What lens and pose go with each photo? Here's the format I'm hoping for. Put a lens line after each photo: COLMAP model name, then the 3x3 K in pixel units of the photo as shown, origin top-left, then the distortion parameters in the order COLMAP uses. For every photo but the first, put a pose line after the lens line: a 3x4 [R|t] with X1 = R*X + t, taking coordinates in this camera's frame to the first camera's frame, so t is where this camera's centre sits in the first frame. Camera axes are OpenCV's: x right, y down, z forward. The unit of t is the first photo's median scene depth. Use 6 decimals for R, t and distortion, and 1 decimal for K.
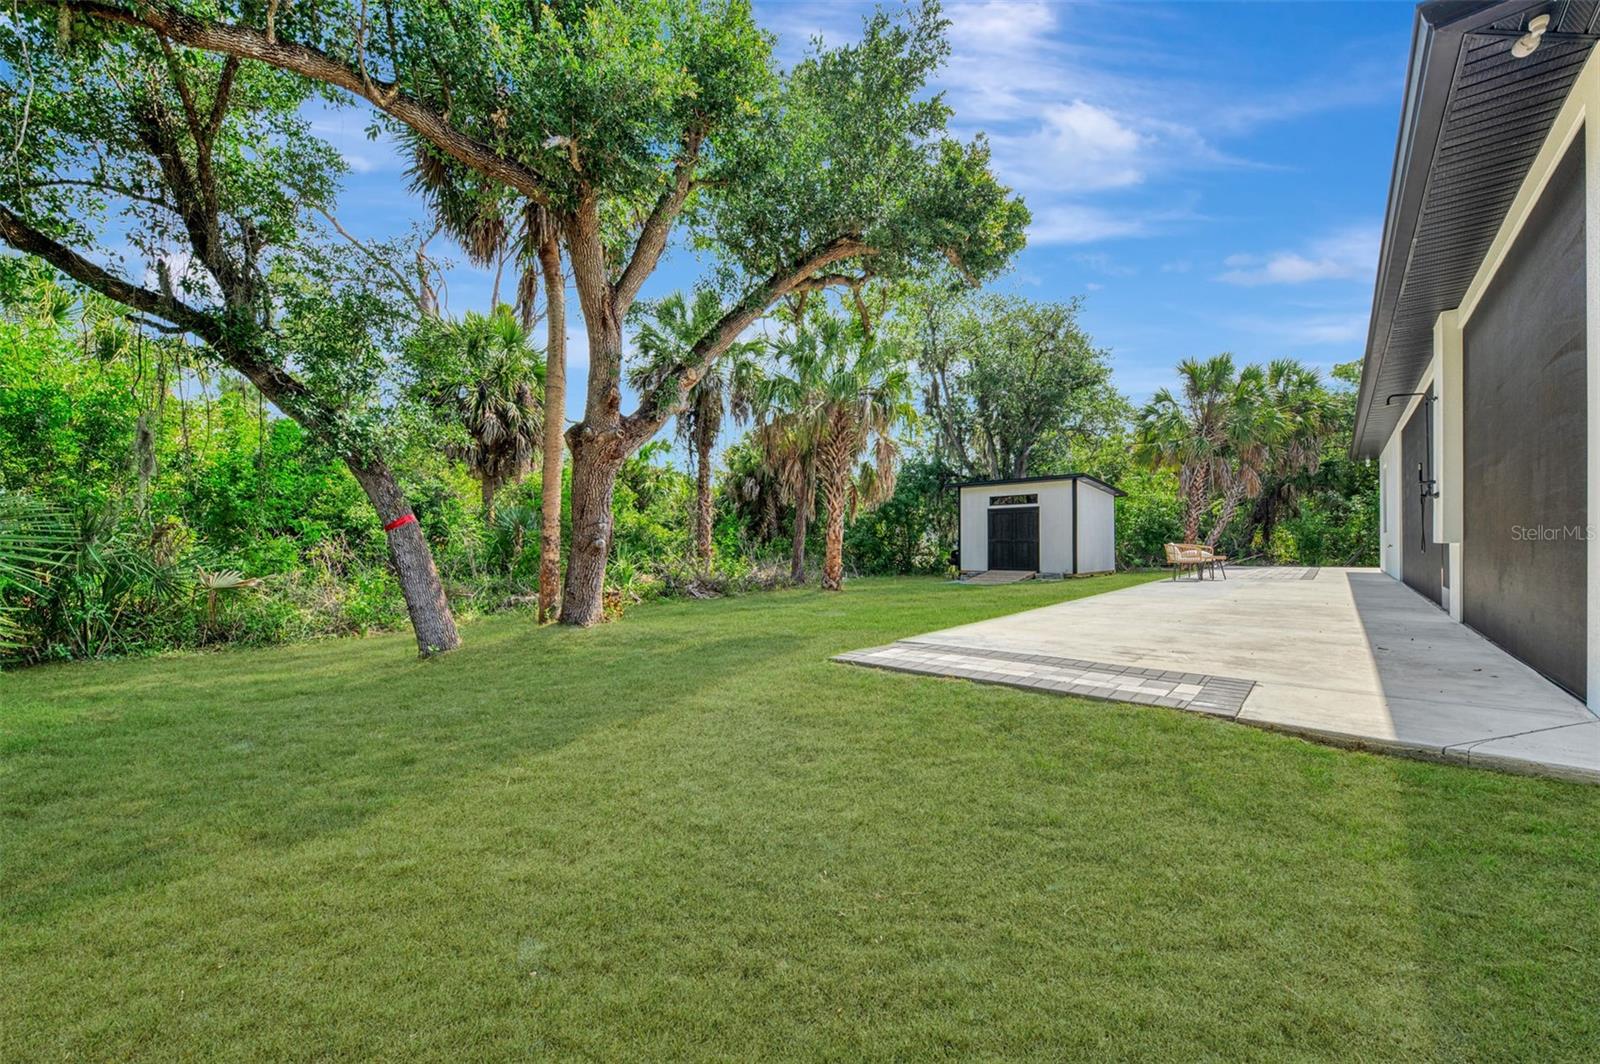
lens RADIAL K [[611.9, 0, 793.6], [0, 611.9, 538.9], [0, 0, 1]] dist [0.022468, -0.013331]
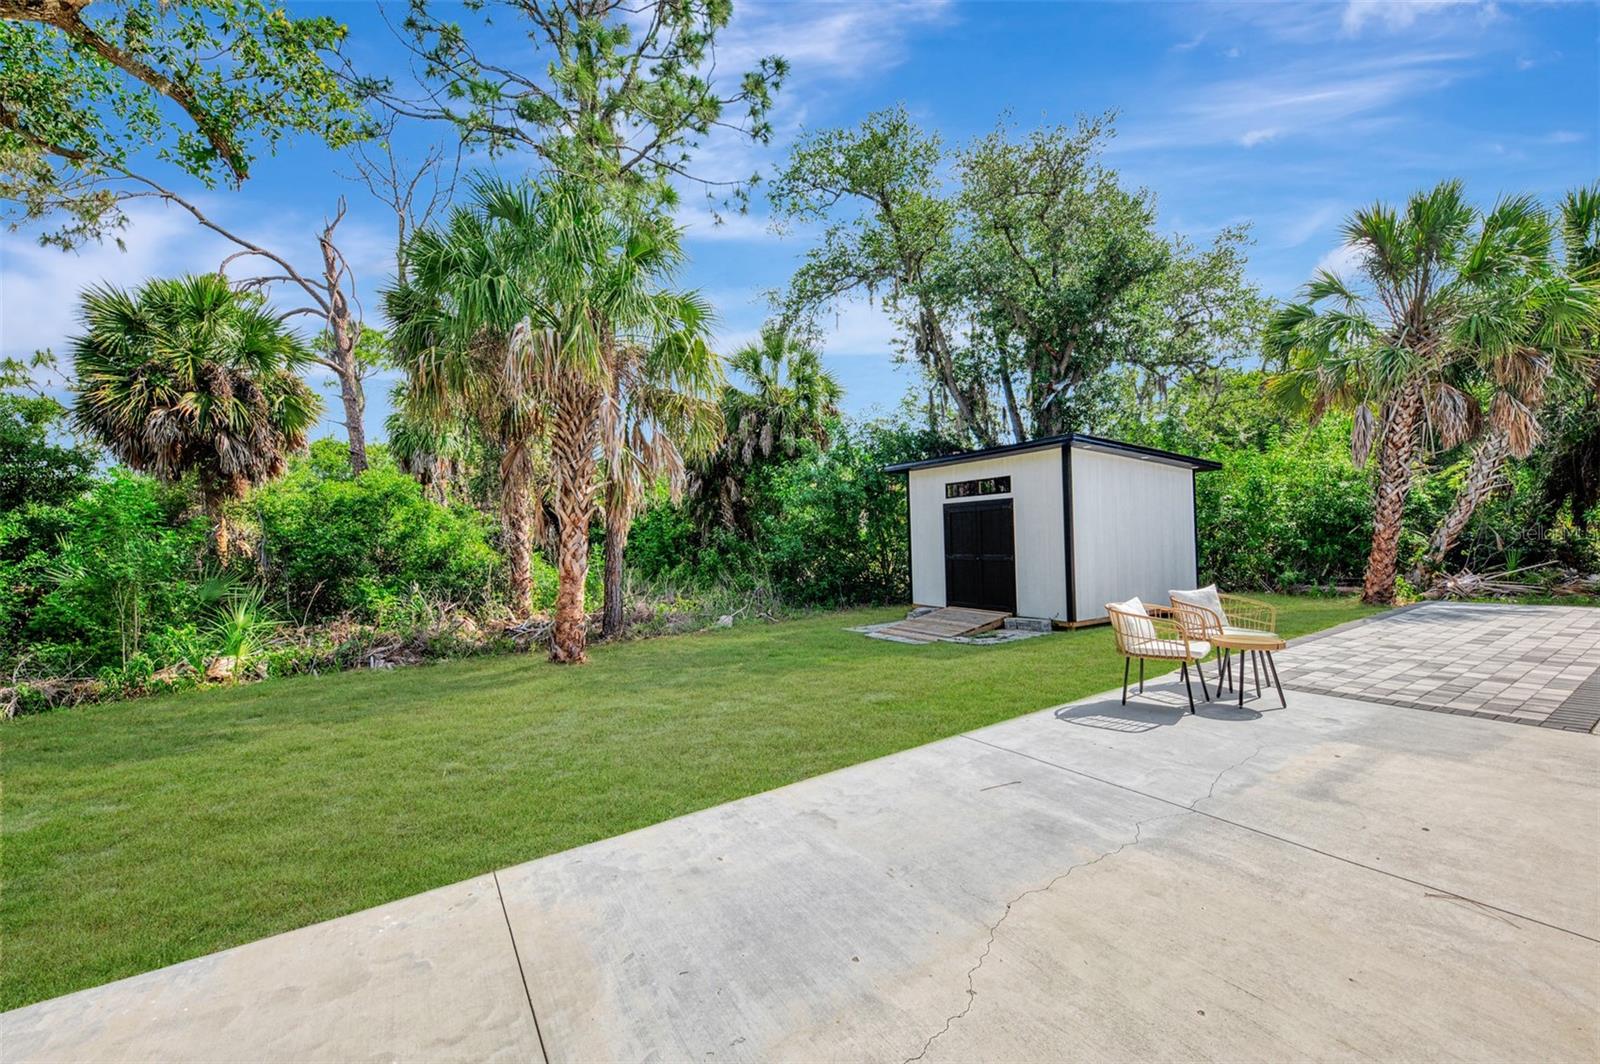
lens RADIAL K [[611.9, 0, 793.6], [0, 611.9, 538.9], [0, 0, 1]] dist [0.022468, -0.013331]
pose [[0.961181, -0.025242, -0.274761, 0.308331], [0.030053, 0.999460, 0.013313, -0.024625], [0.274277, -0.021054, 0.961420, 0.349326]]
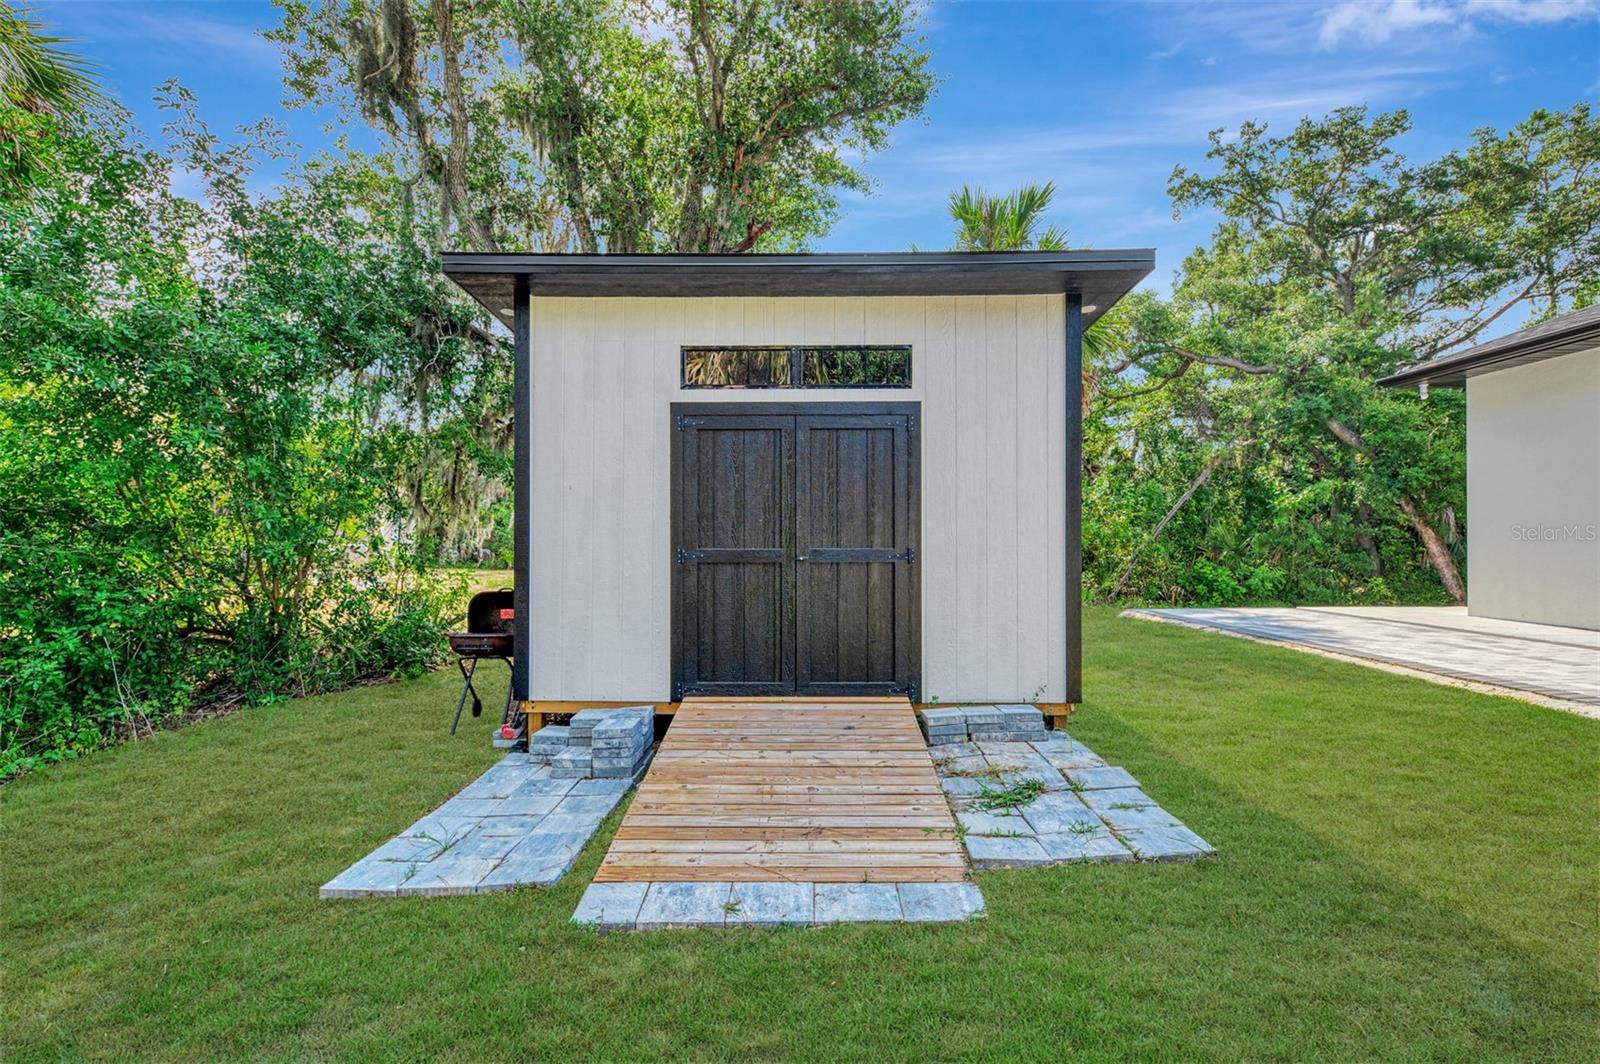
lens RADIAL K [[720.7, 0, 800.0], [0, 720.7, 532.0], [0, 0, 1]] dist [0.000869, 0.000088]
pose [[0.752512, 0.004426, 0.658563, 0.170622], [-0.006163, 0.999981, 0.000322, -0.005384], [-0.658549, -0.004300, 0.752525, 0.715654]]
